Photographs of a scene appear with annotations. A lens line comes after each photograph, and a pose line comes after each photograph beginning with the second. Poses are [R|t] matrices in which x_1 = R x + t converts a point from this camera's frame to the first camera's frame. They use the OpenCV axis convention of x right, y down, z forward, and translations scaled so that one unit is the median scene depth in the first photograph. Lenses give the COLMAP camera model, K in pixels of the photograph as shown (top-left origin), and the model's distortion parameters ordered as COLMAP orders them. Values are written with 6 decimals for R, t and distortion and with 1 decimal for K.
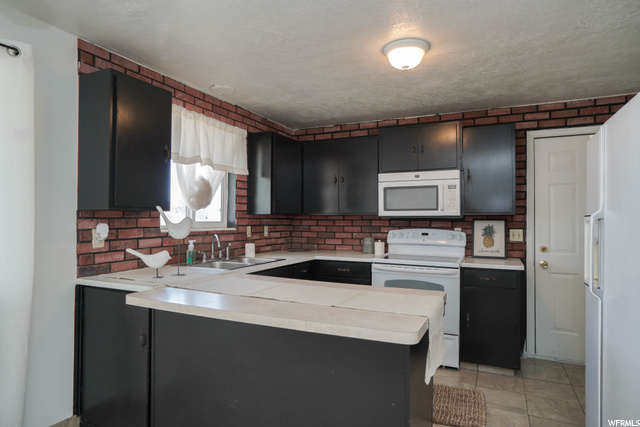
lens RADIAL K [[384.5, 0, 319.8], [0, 384.5, 214.7], [0, 0, 1]] dist [-0.033345, 0.003957]
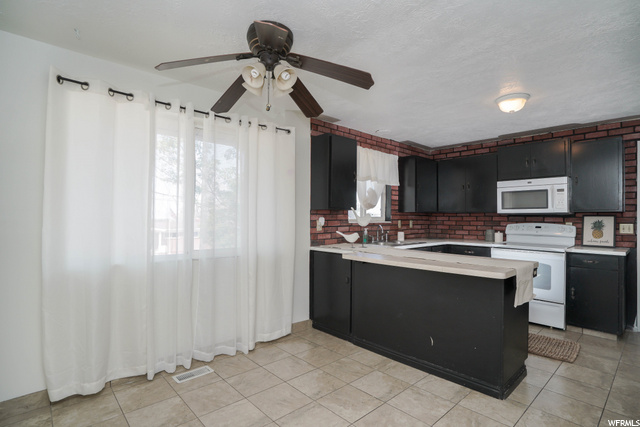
lens RADIAL K [[327.9, 0, 325.8], [0, 327.9, 213.3], [0, 0, 1]] dist [-0.010920, 0.006348]
pose [[0.933173, -0.003491, -0.359411, 0.004407], [0.002825, 0.999993, -0.002378, 0.005526], [0.359417, 0.001203, 0.933176, -0.295402]]
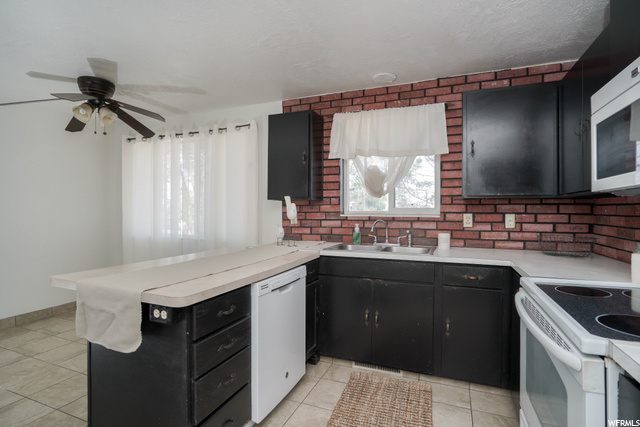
lens RADIAL K [[327.9, 0, 321.6], [0, 327.9, 212.4], [0, 0, 1]] dist [-0.010920, 0.006348]
pose [[0.049438, -0.002428, -0.998774, 0.543619], [0.007745, 0.999968, -0.002047, 0.028182], [0.998747, -0.007634, 0.049456, 0.701841]]
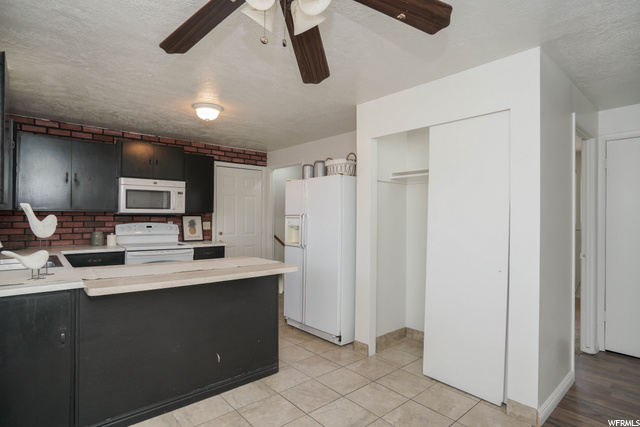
lens RADIAL K [[336.1, 0, 317.7], [0, 336.1, 212.3], [0, 0, 1]] dist [-0.001569, 0.000360]
pose [[0.404545, 0.008296, 0.914481, -0.580043], [-0.017839, 0.999840, -0.001179, -0.007859], [-0.914344, -0.015837, 0.404628, 0.014288]]
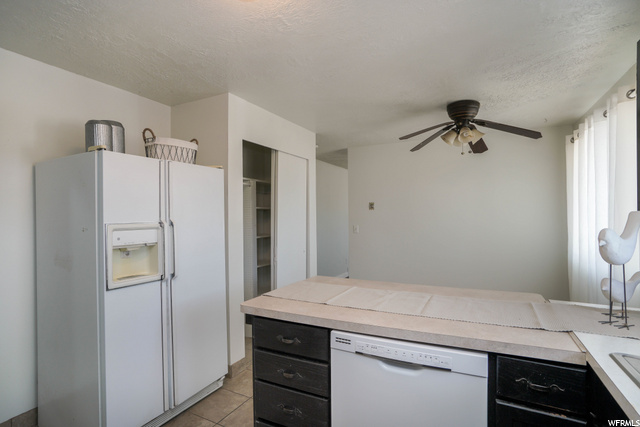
lens RADIAL K [[327.9, 0, 323.5], [0, 327.9, 213.3], [0, 0, 1]] dist [-0.010920, 0.006348]
pose [[-0.999600, -0.002441, 0.028184, 0.054350], [-0.002868, 0.999882, -0.015108, -0.008188], [-0.028144, -0.015182, -0.999489, 1.037682]]
